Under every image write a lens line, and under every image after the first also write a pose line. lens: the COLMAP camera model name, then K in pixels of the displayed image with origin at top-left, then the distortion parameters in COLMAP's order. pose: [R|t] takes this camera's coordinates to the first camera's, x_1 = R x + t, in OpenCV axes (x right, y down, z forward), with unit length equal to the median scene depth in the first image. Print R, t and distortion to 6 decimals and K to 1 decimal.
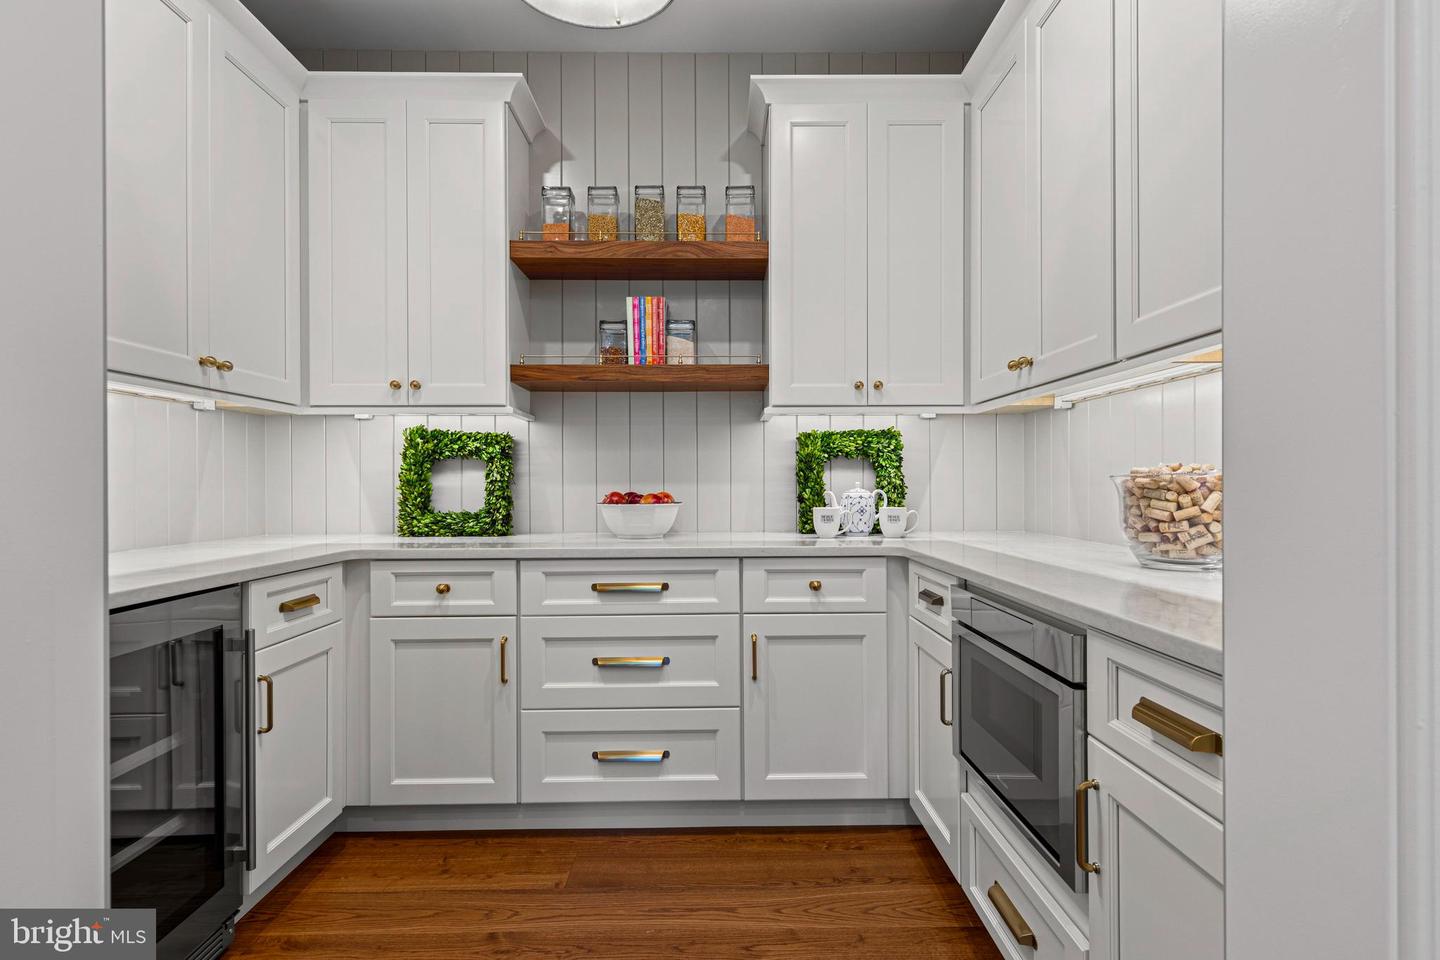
lens RADIAL K [[738.0, 0, 722.1], [0, 738.0, 483.2], [0, 0, 1]] dist [0.010085, -0.002504]
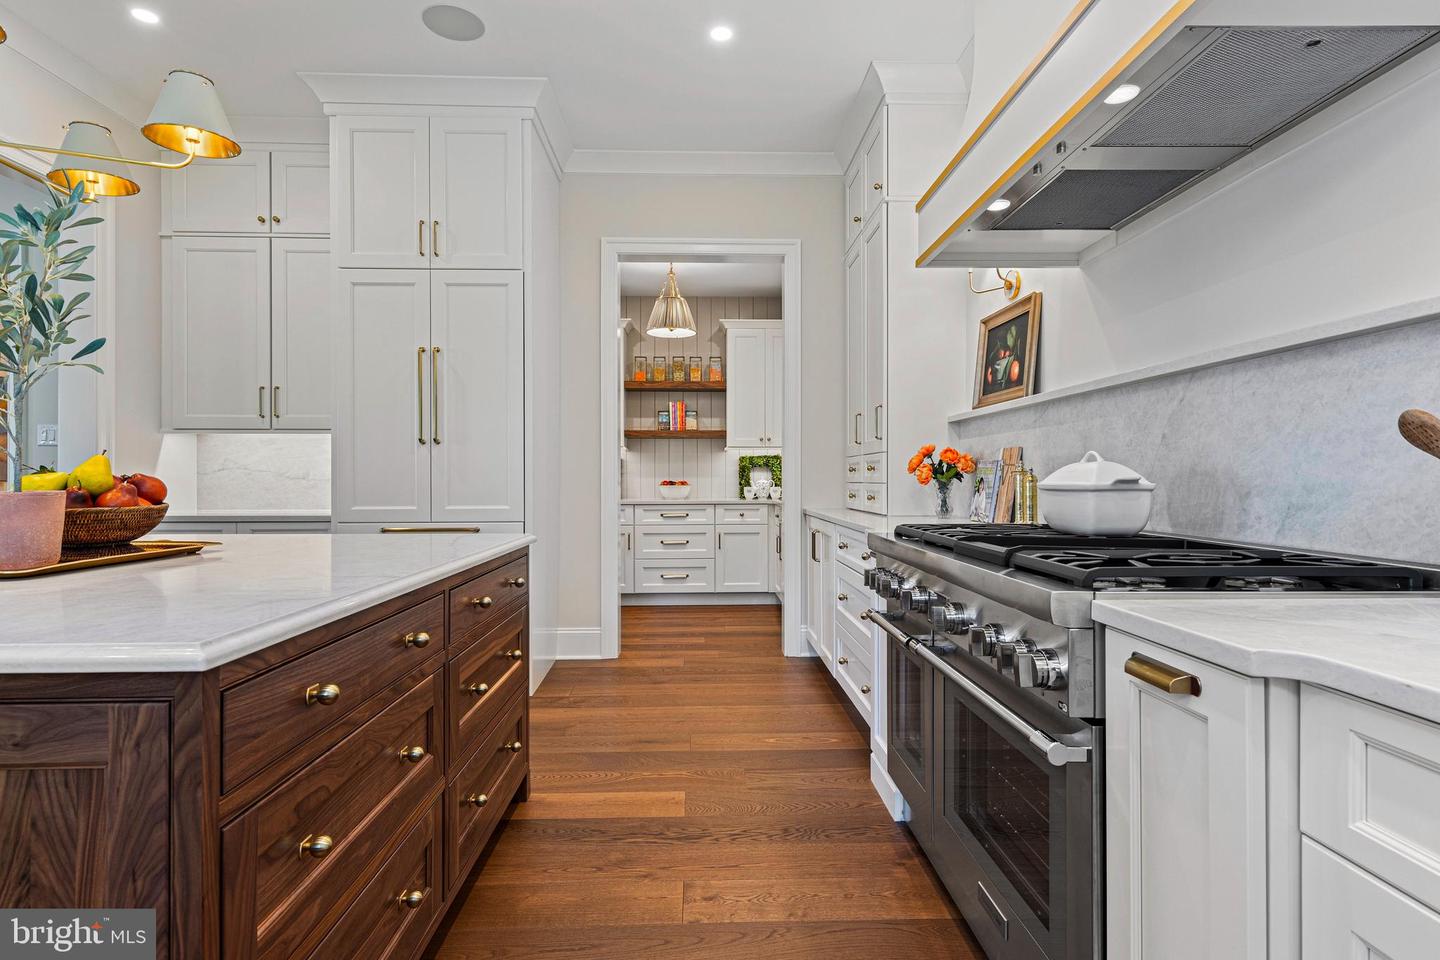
lens RADIAL K [[738.0, 0, 719.5], [0, 738.0, 478.2], [0, 0, 1]] dist [0.010085, -0.002504]
pose [[0.999683, 0.003255, 0.024963, -0.021902], [-0.003356, 0.999986, 0.003985, -0.006949], [-0.024949, -0.004067, 0.999680, -1.453539]]
